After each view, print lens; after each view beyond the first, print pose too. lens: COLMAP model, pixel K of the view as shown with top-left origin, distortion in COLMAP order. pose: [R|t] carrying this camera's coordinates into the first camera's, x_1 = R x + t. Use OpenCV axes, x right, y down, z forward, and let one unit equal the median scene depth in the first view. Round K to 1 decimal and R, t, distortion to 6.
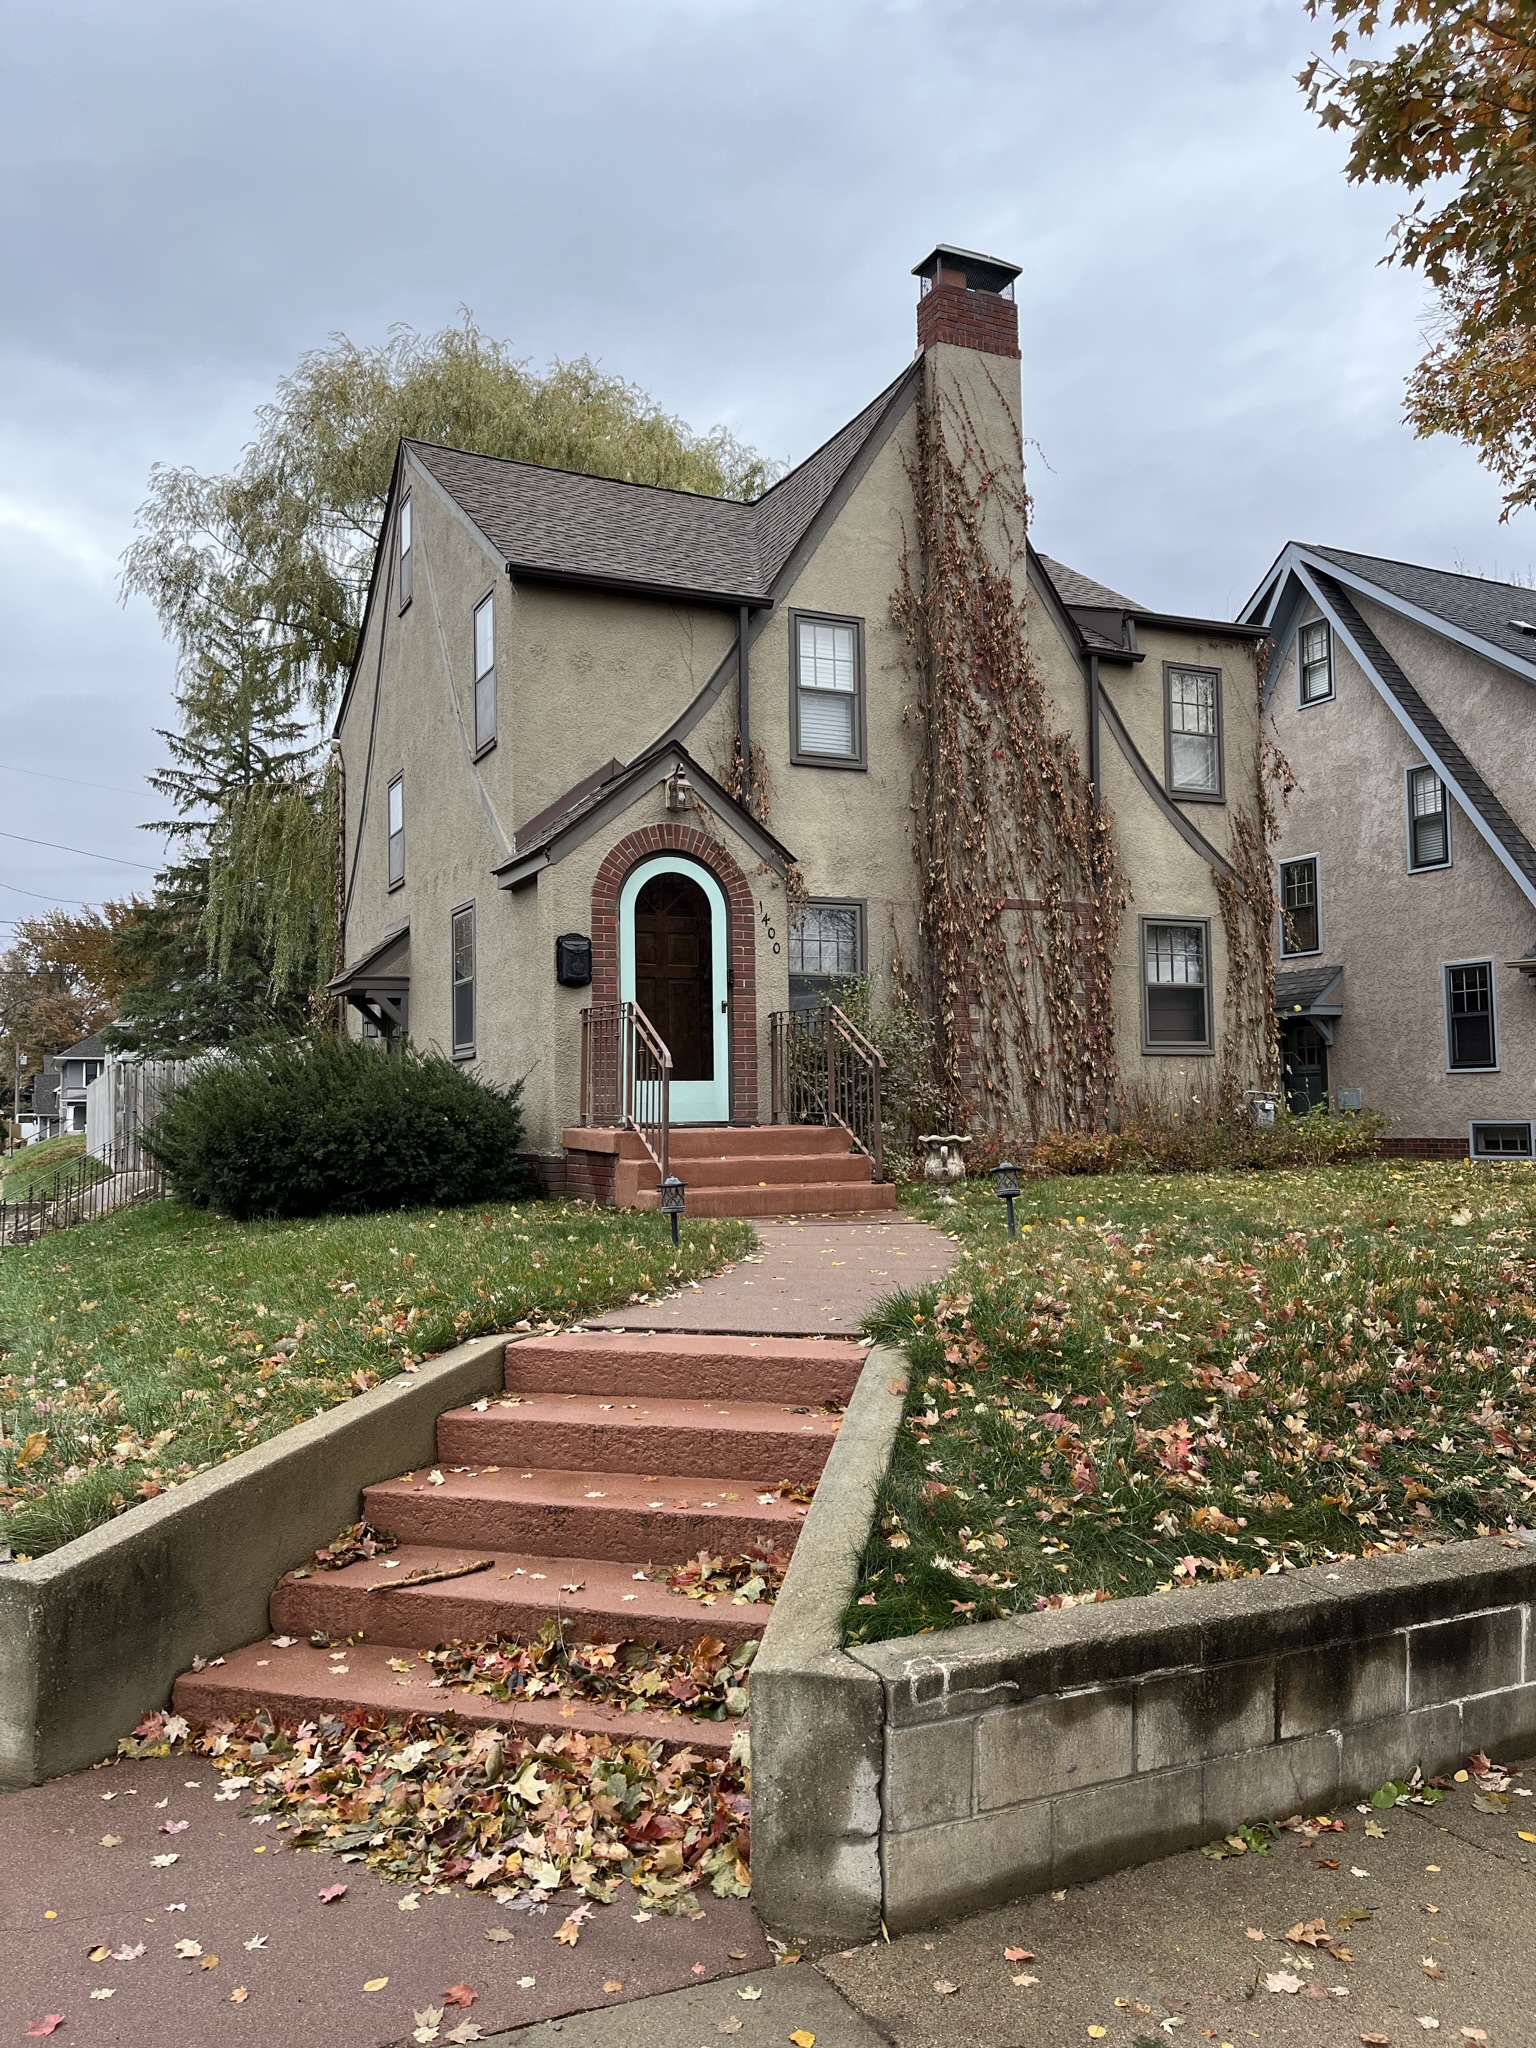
lens RADIAL K [[1541.1, 0, 777.4], [0, 1541.1, 1029.3], [0, 0, 1]] dist [0.068009, -0.075801]
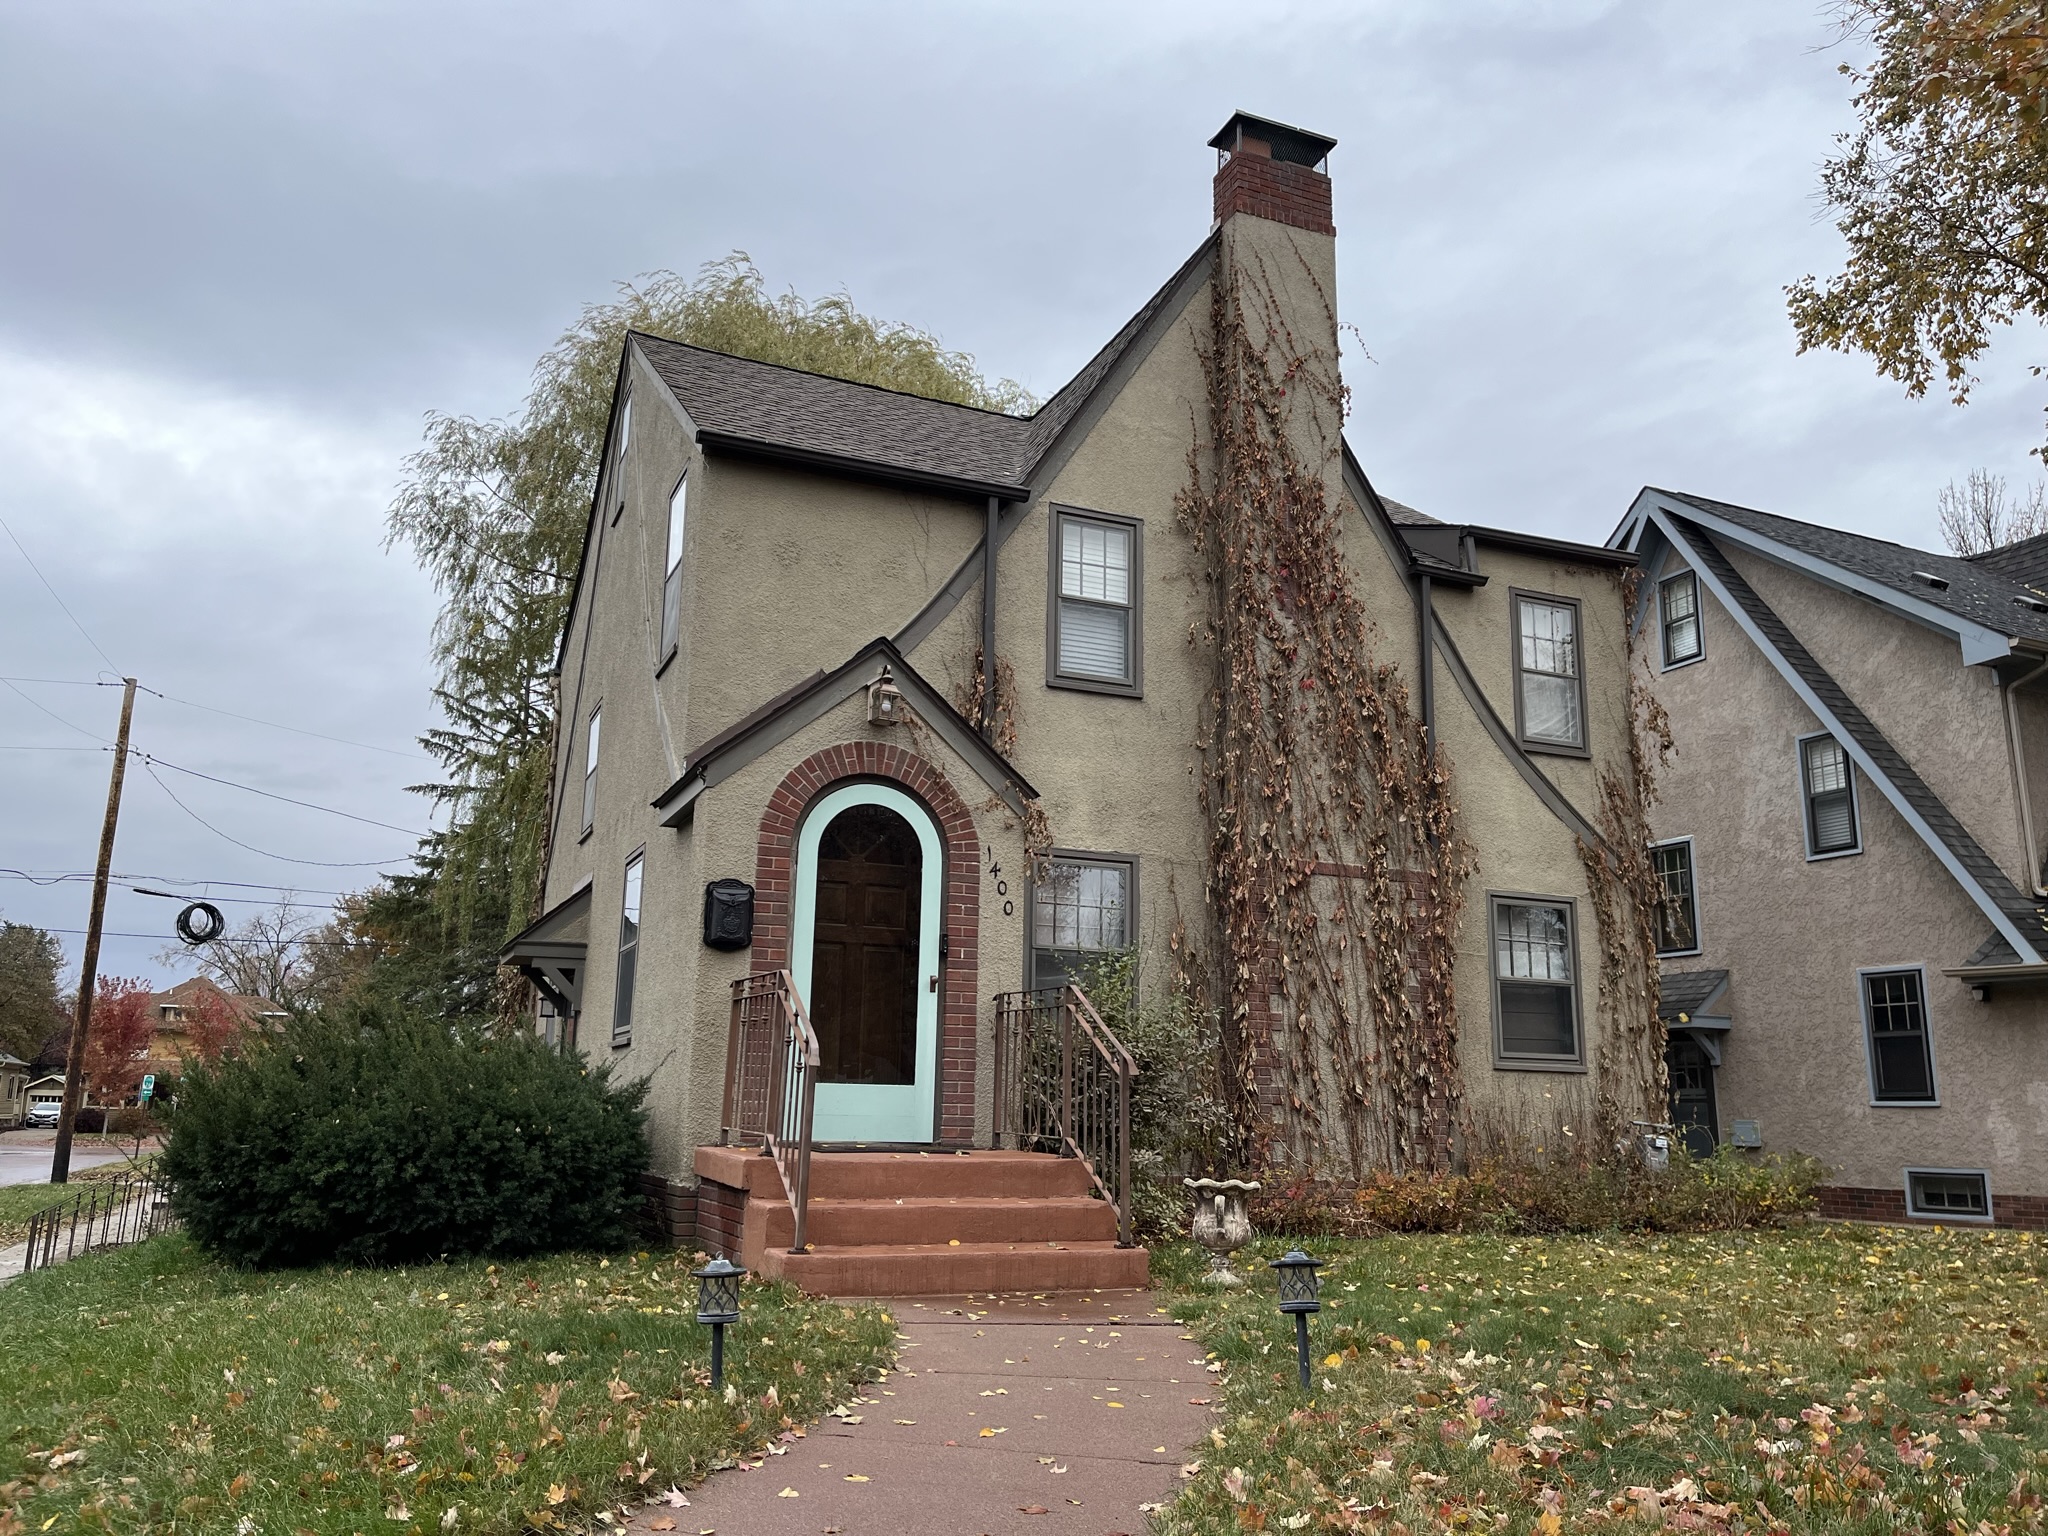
lens RADIAL K [[1541.1, 0, 1020.5], [0, 1541.1, 778.4], [0, 0, 1]] dist [0.068009, -0.075801]
pose [[0.998306, 0.023233, -0.053338, 0.037213], [-0.031397, 0.986979, -0.157753, 0.002843], [0.048978, 0.159160, 0.986037, 0.203103]]
